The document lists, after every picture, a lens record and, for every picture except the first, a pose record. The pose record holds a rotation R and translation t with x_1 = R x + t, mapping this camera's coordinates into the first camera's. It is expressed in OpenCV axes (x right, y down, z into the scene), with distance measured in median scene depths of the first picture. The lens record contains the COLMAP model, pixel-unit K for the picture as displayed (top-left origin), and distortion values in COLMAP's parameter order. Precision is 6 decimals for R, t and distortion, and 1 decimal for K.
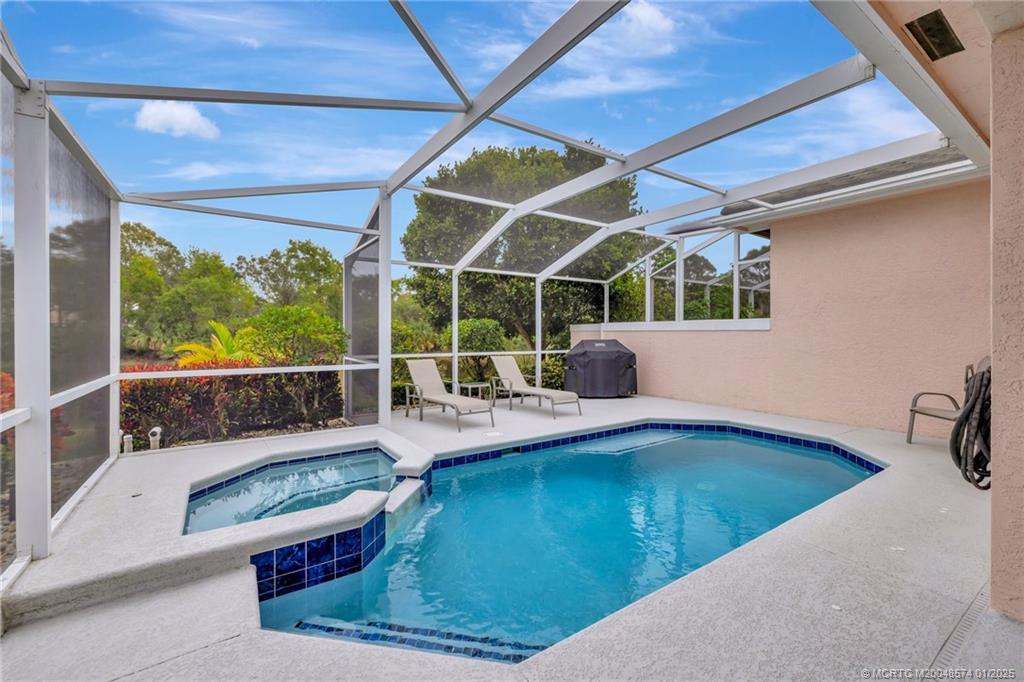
lens RADIAL K [[427.3, 0, 507.7], [0, 427.3, 337.4], [0, 0, 1]] dist [0.000196, 0.000042]
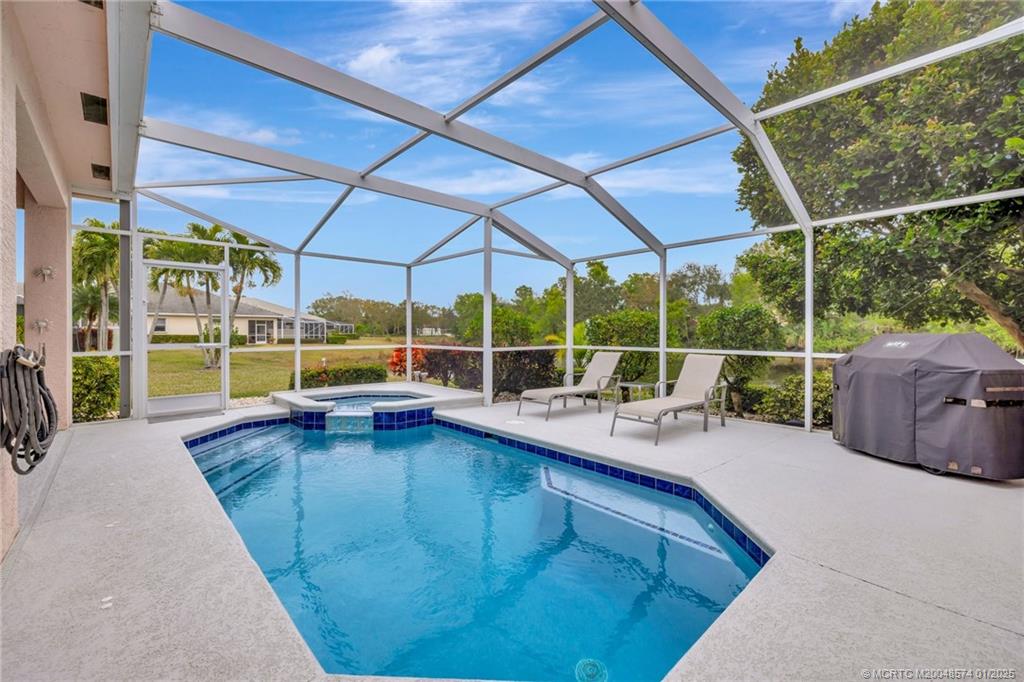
lens RADIAL K [[430.6, 0, 513.7], [0, 430.6, 327.9], [0, 0, 1]] dist [0.000040, -0.000158]
pose [[0.156149, -0.010847, -0.987674, 0.127340], [-0.009250, 0.999880, -0.012444, 0.000632], [0.987690, 0.011079, 0.156030, 0.105298]]
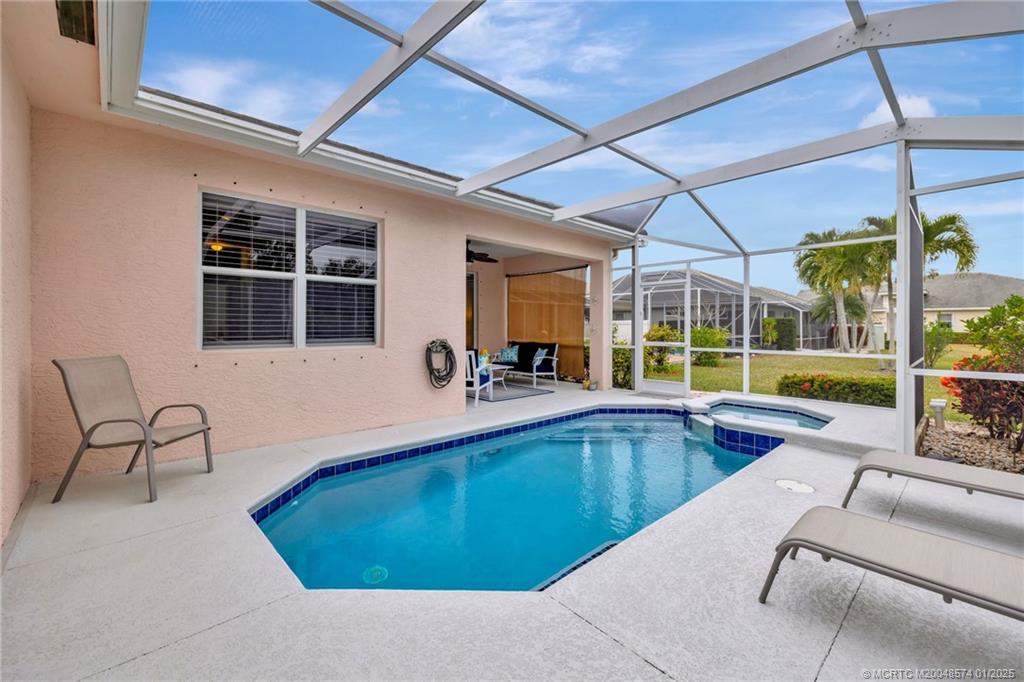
lens RADIAL K [[430.6, 0, 513.7], [0, 430.6, 327.9], [0, 0, 1]] dist [0.000040, -0.000158]
pose [[-0.986385, -0.001762, -0.164443, 0.064609], [-0.003295, 0.999954, 0.009046, -0.002827], [0.164419, 0.009465, -0.986345, 0.197317]]
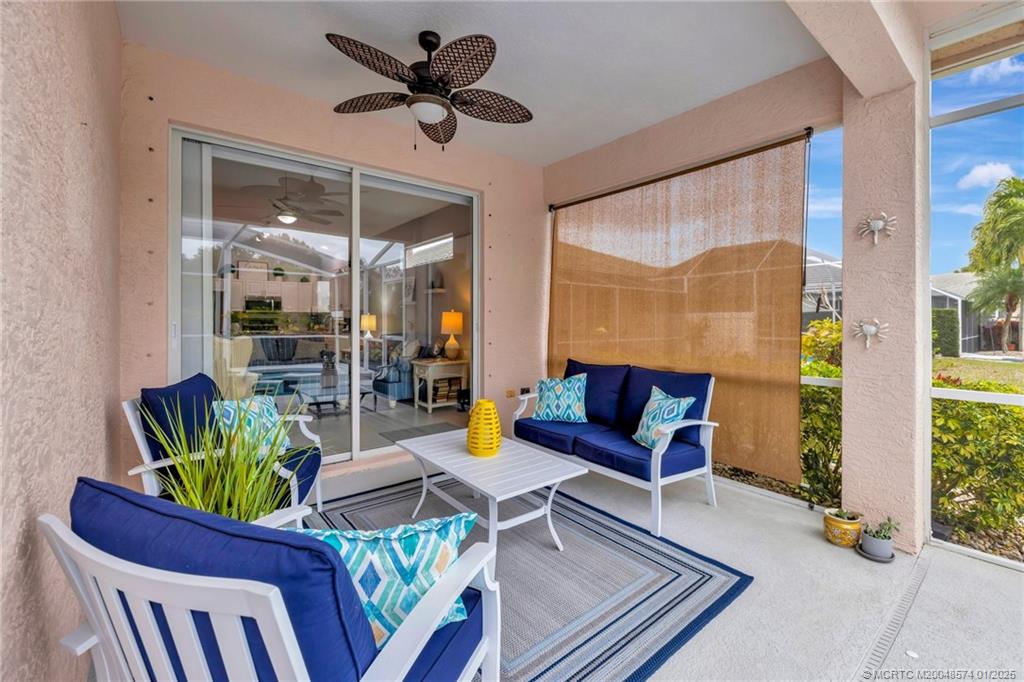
lens RADIAL K [[430.6, 0, 513.7], [0, 430.6, 327.9], [0, 0, 1]] dist [0.000040, -0.000158]
pose [[-0.996015, 0.000936, -0.089180, 0.045703], [-0.000885, 0.999792, 0.020371, -0.002051], [0.089180, 0.020368, -0.995807, 0.051648]]
